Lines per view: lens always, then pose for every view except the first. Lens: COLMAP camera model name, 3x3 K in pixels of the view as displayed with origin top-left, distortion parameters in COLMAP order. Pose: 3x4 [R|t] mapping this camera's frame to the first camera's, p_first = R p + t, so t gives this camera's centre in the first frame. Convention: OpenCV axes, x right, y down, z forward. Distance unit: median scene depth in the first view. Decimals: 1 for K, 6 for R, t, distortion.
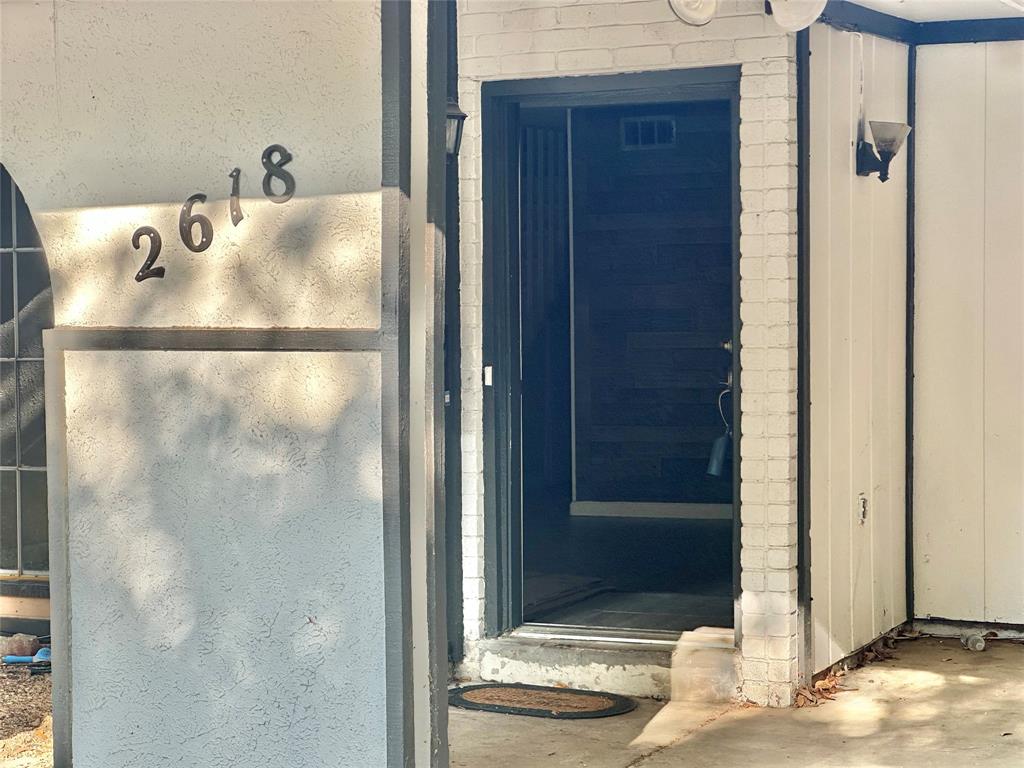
lens RADIAL K [[2341.0, 0, 511.8], [0, 2341.0, 333.0], [0, 0, 1]] dist [0.234144, -0.011744]
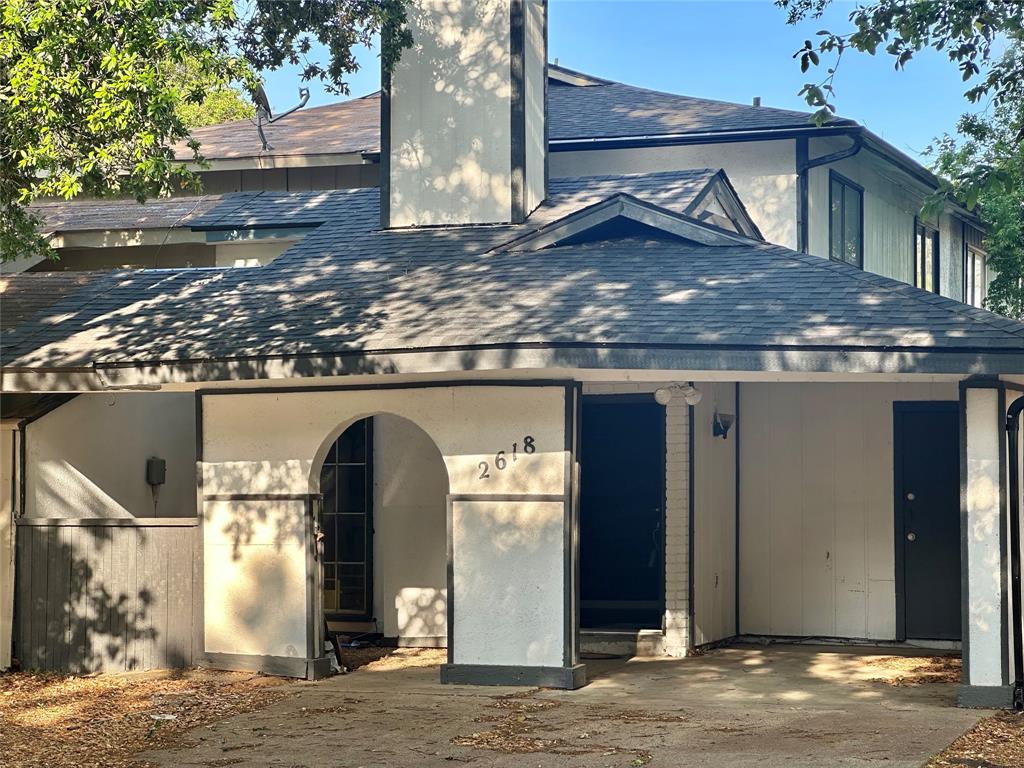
lens RADIAL K [[2301.9, 0, 512.0], [0, 2301.9, 384.0], [0, 0, 1]] dist [0.297966, 0.178753]
pose [[0.998524, 0.011914, 0.052981, -0.193896], [-0.008534, 0.997941, -0.063569, 0.031808], [-0.053629, 0.063023, 0.996570, -1.411558]]
